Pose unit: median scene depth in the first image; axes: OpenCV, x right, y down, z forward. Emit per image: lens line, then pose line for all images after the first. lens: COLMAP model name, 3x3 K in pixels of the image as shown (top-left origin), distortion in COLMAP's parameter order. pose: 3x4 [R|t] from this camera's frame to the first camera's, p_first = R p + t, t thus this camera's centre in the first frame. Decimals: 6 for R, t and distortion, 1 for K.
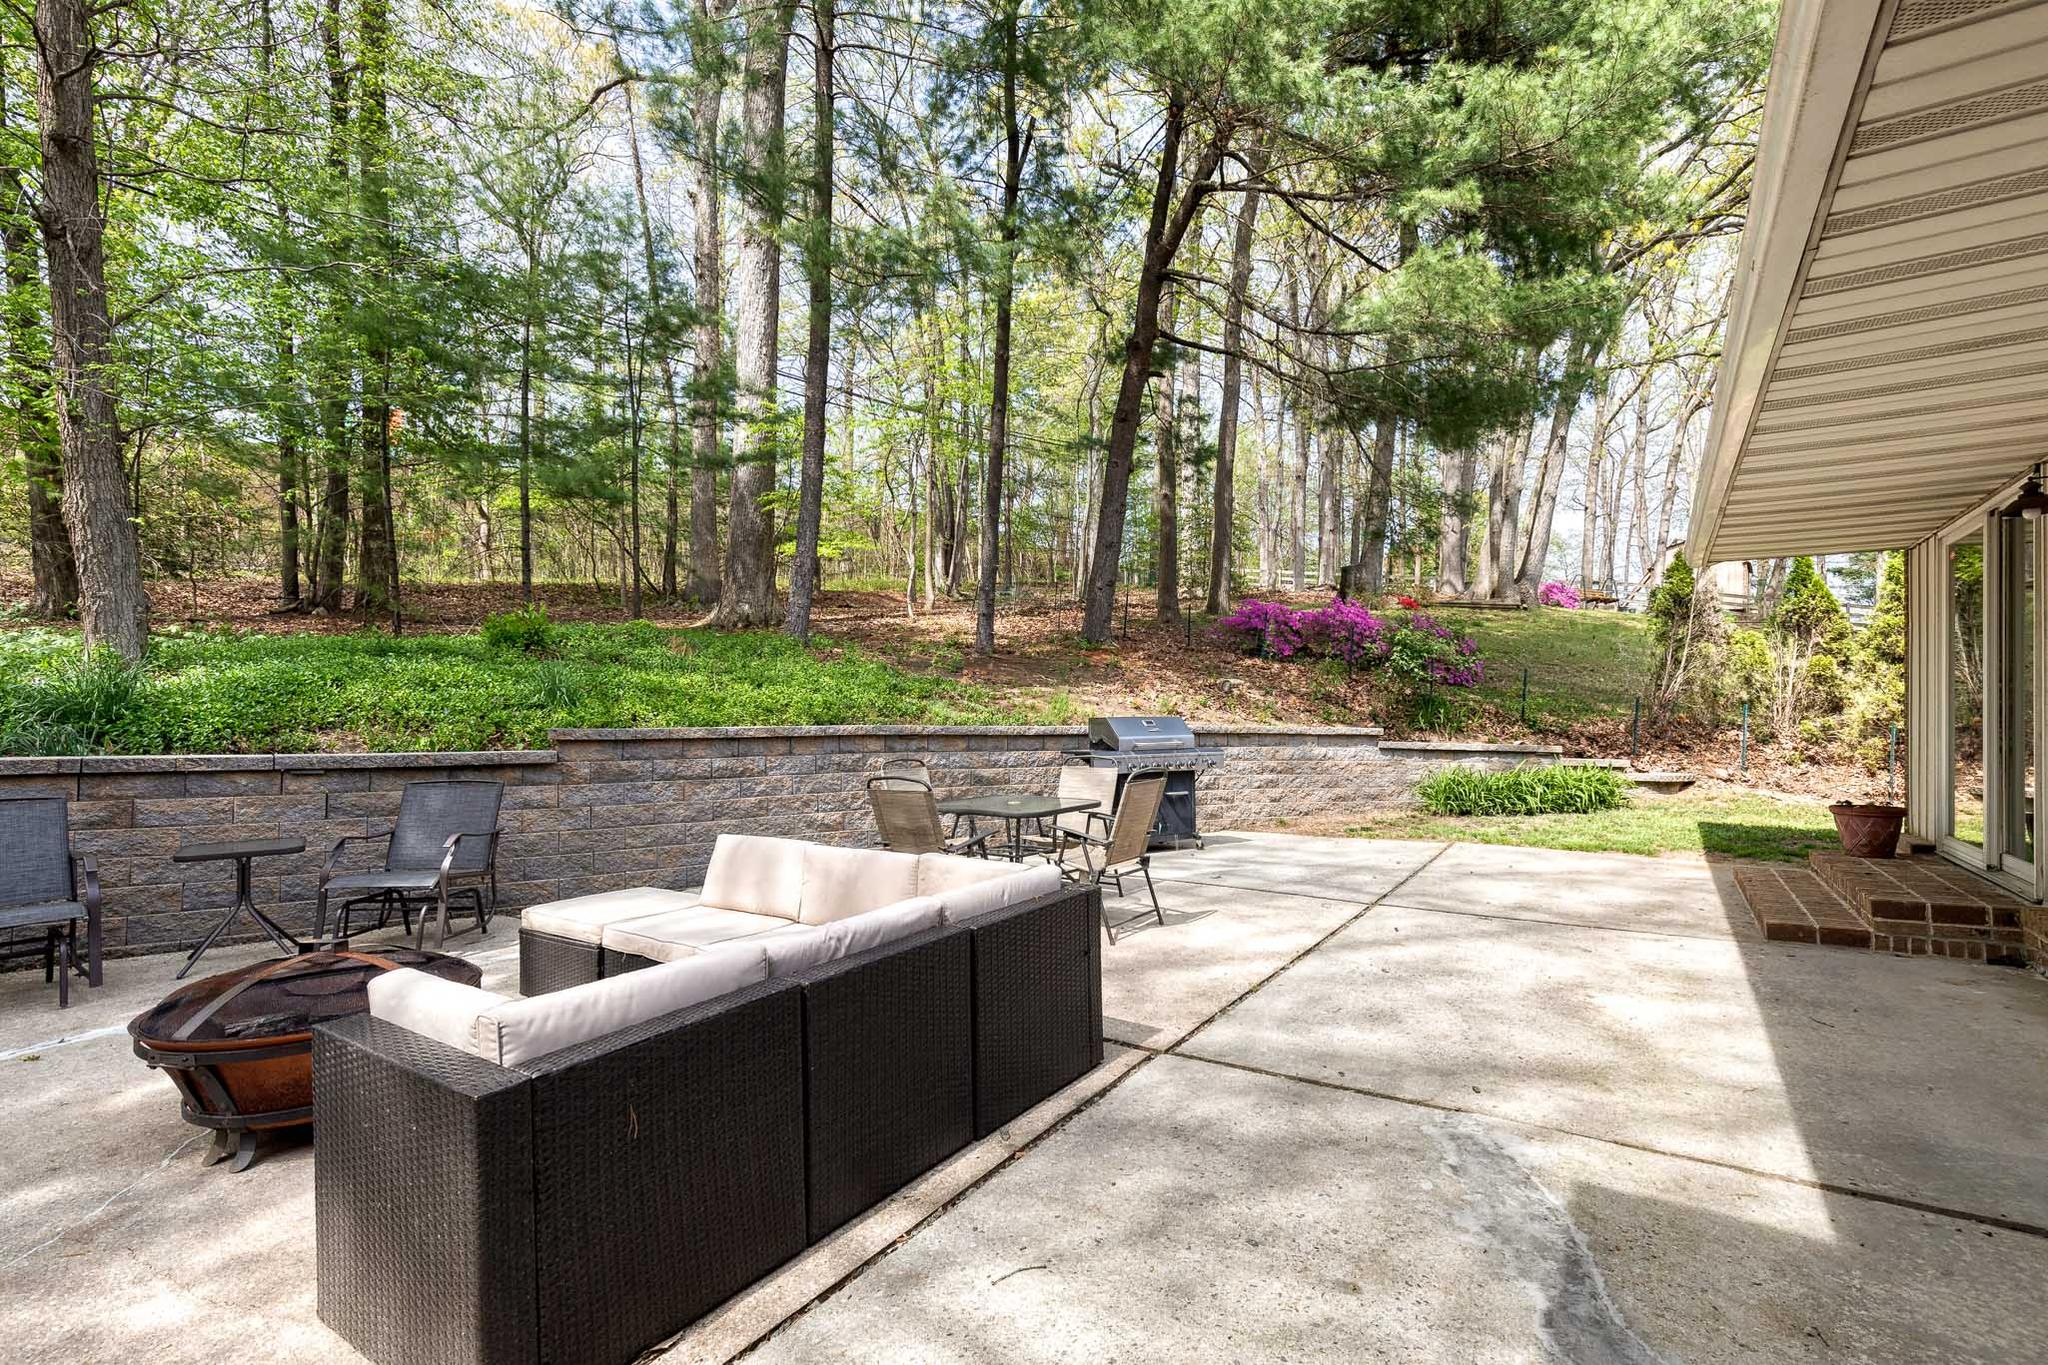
lens RADIAL K [[939.5, 0, 1039.5], [0, 939.5, 692.0], [0, 0, 1]] dist [0.006941, -0.000133]
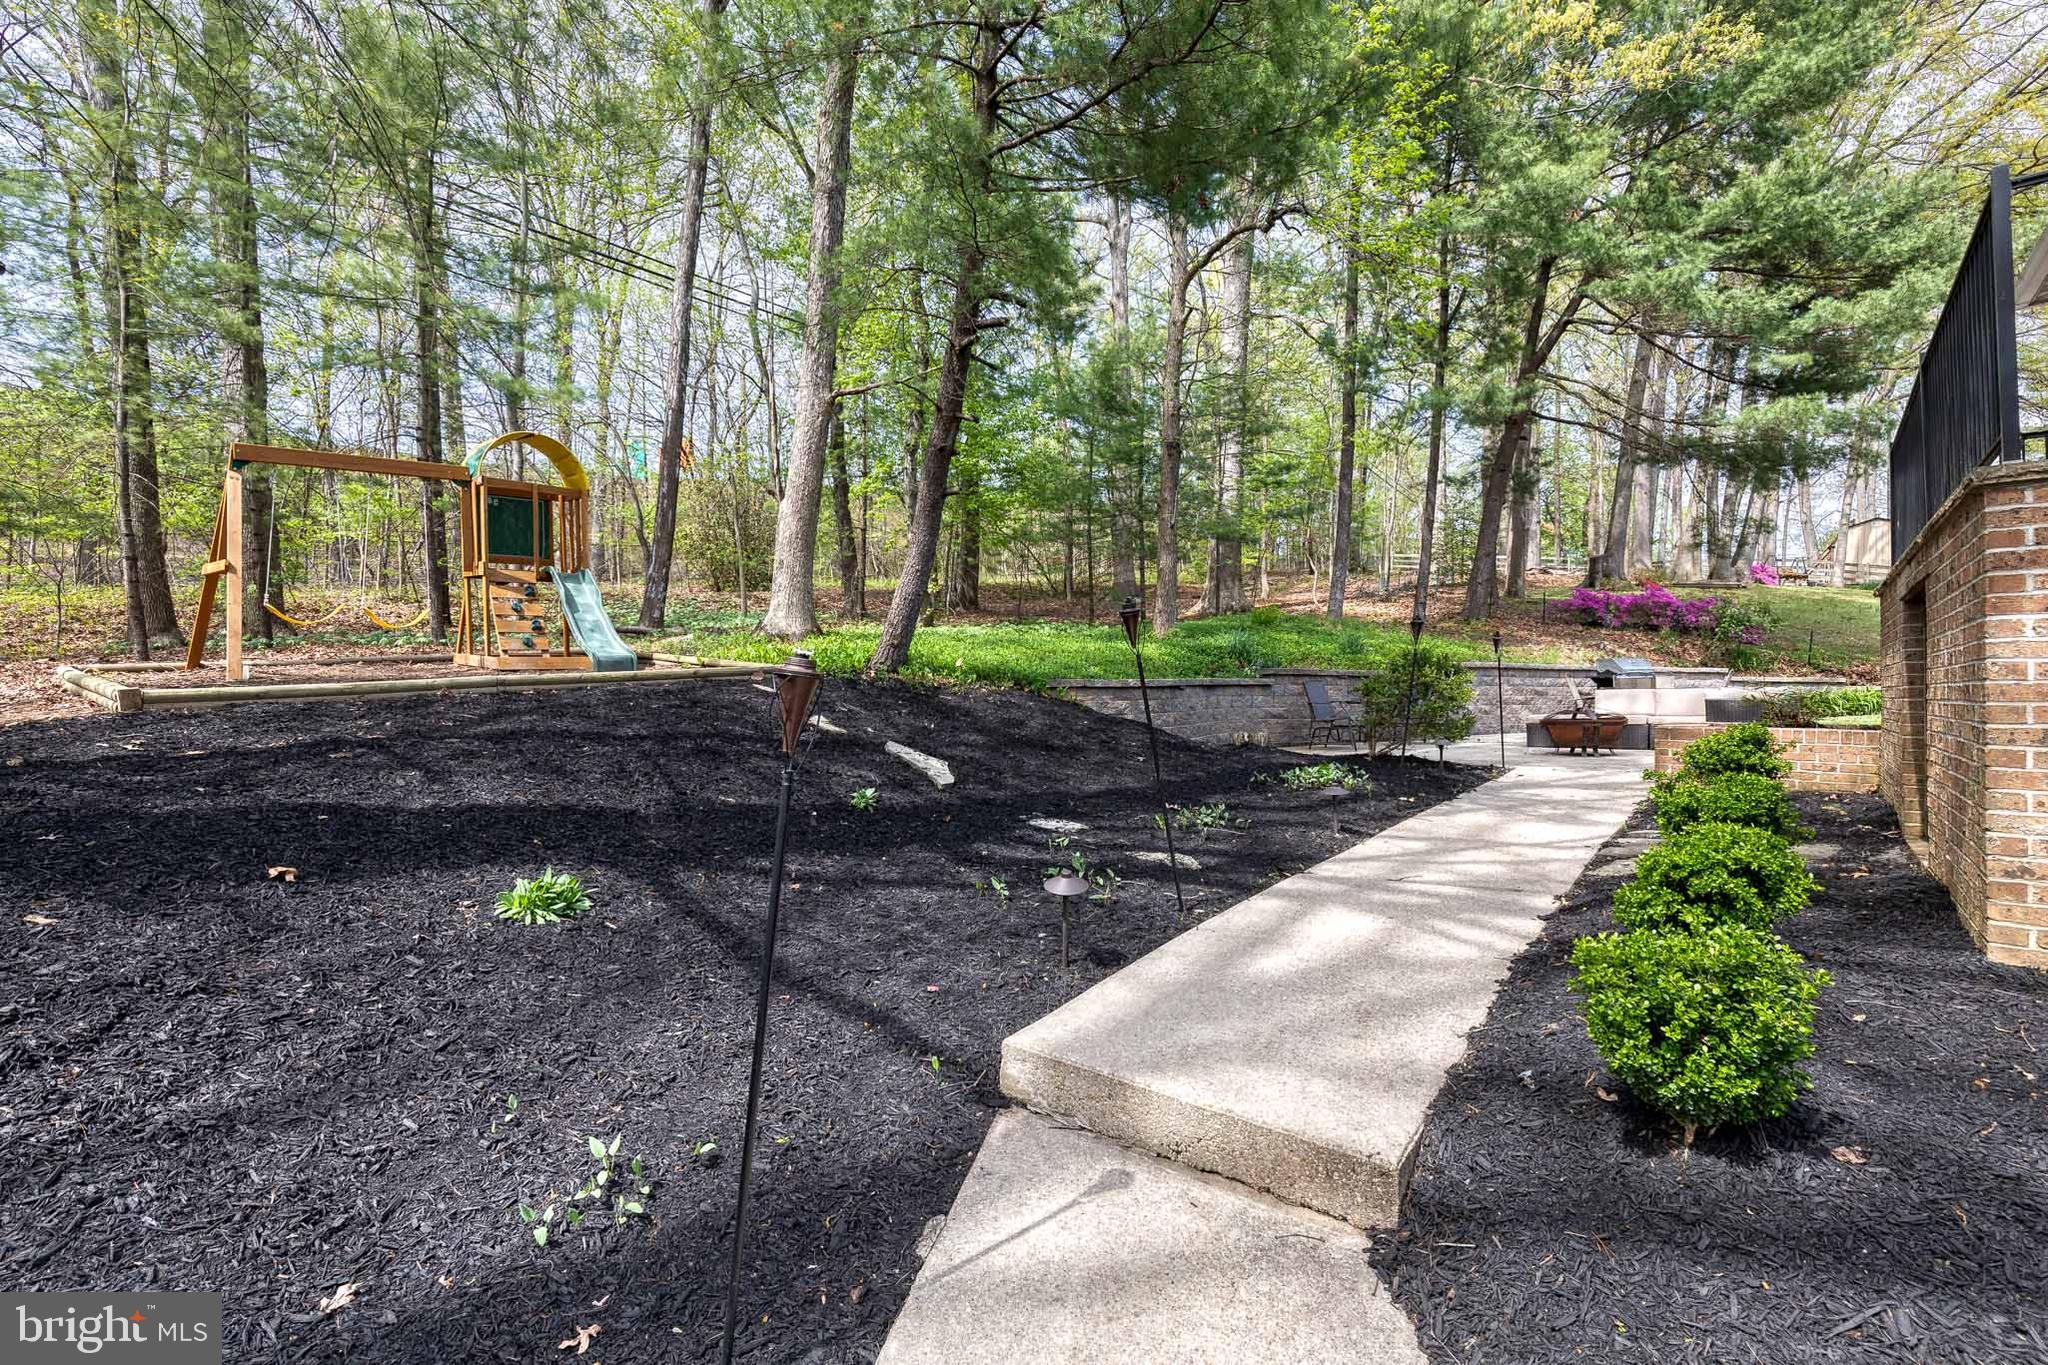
lens RADIAL K [[949.3, 0, 1071.4], [0, 949.3, 678.5], [0, 0, 1]] dist [0.009997, -0.000082]
pose [[0.997068, -0.016258, -0.074774, -0.905622], [0.016218, 0.999868, -0.001142, 0.057247], [0.074783, -0.000074, 0.997200, -1.019616]]
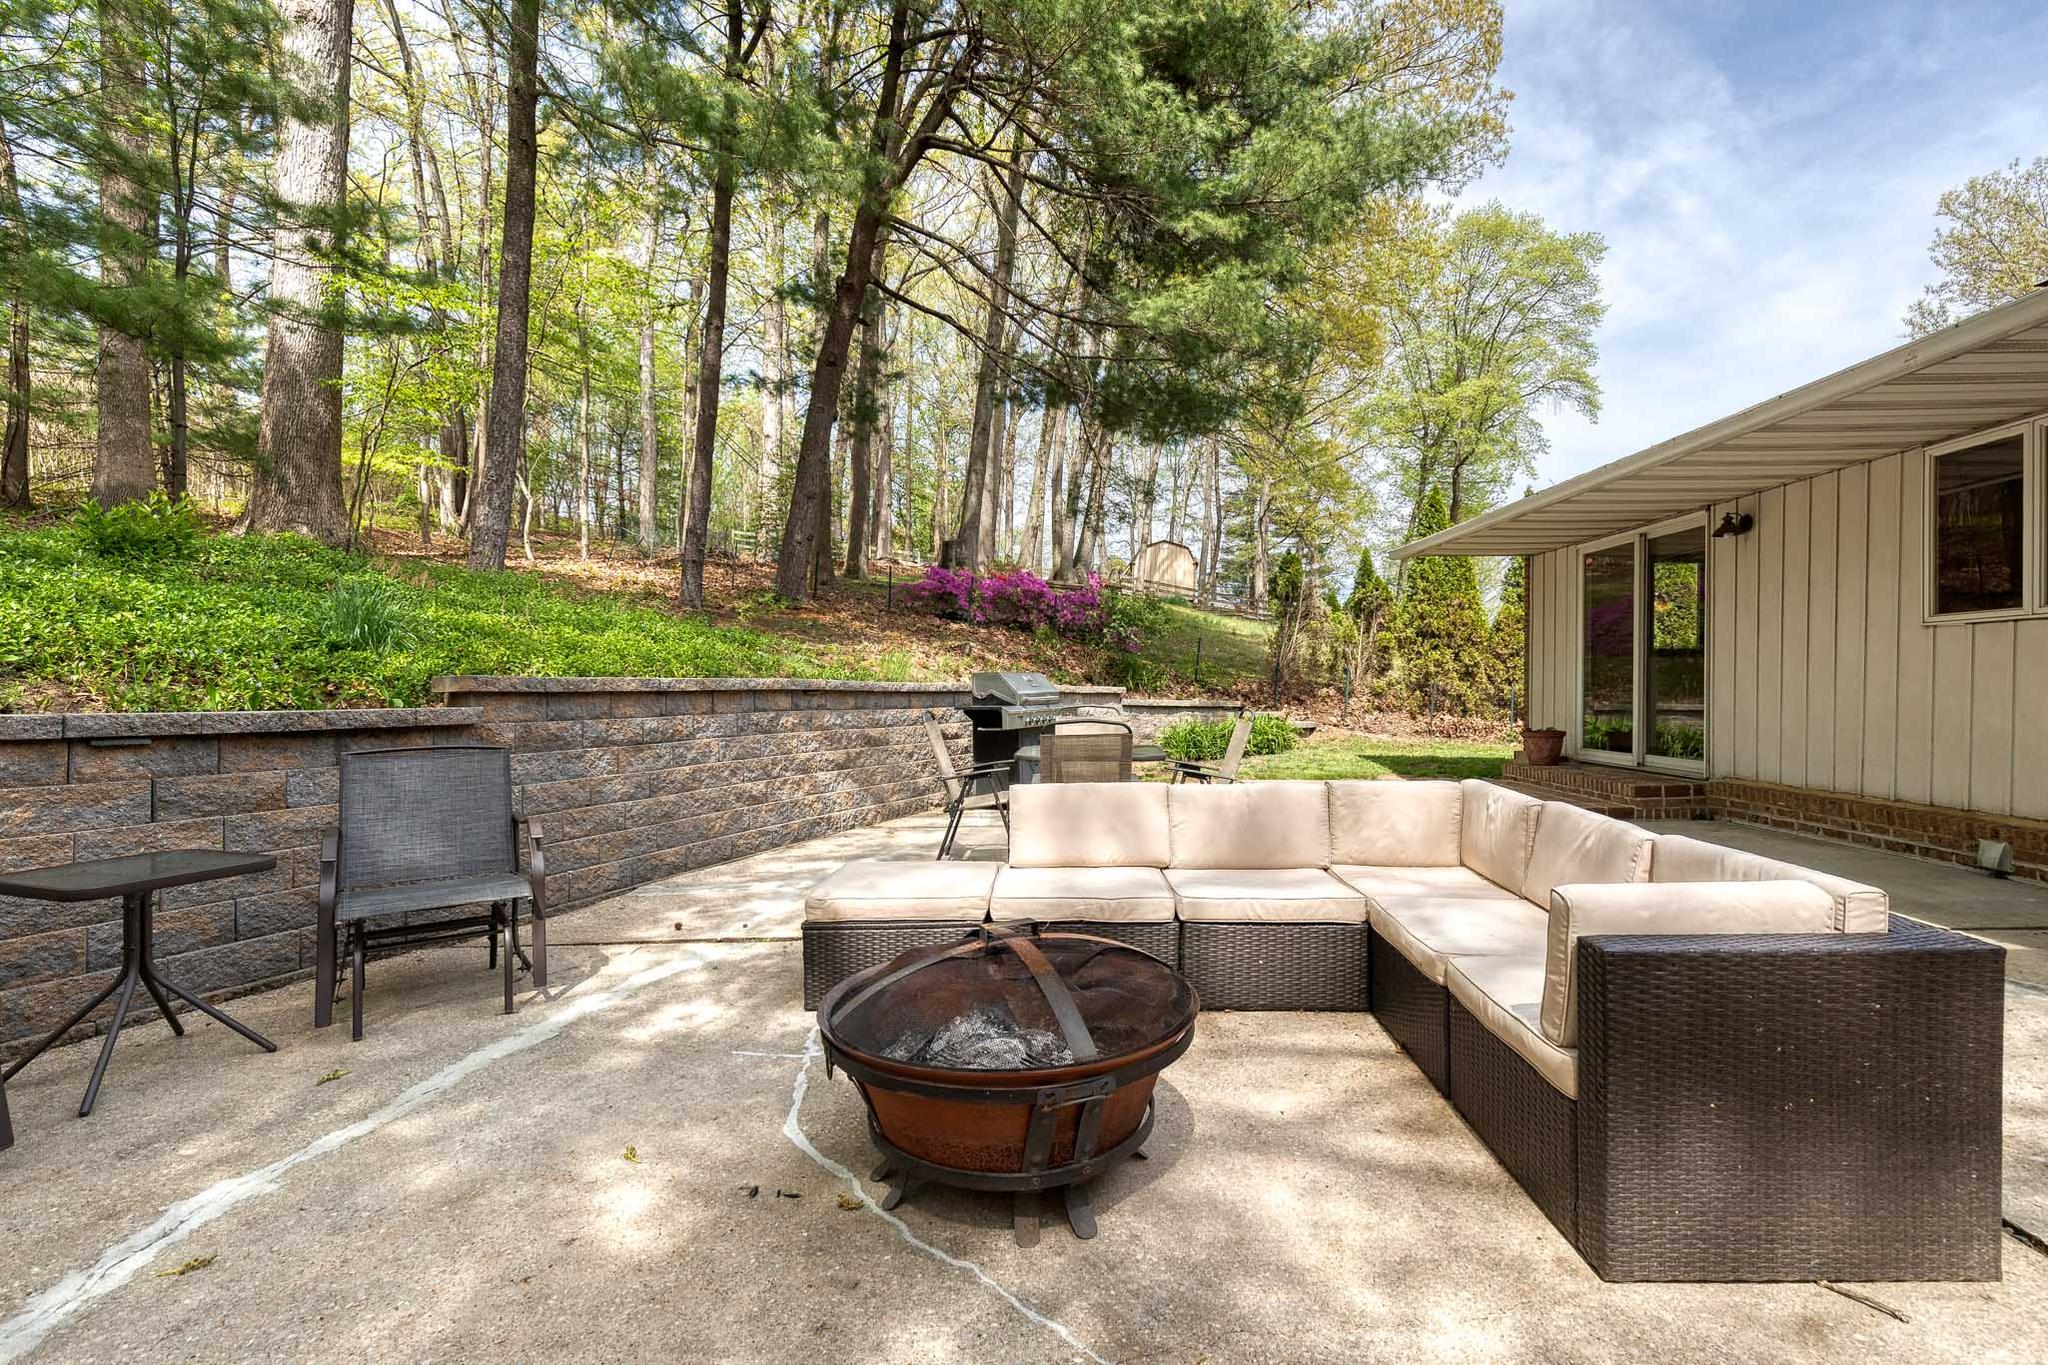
lens RADIAL K [[949.3, 0, 1071.4], [0, 949.3, 678.5], [0, 0, 1]] dist [0.009997, -0.000082]
pose [[0.842016, -0.000067, 0.539453, -0.418720], [-0.006241, 0.999932, 0.009866, 0.025207], [-0.539417, -0.011673, 0.841958, 0.133887]]
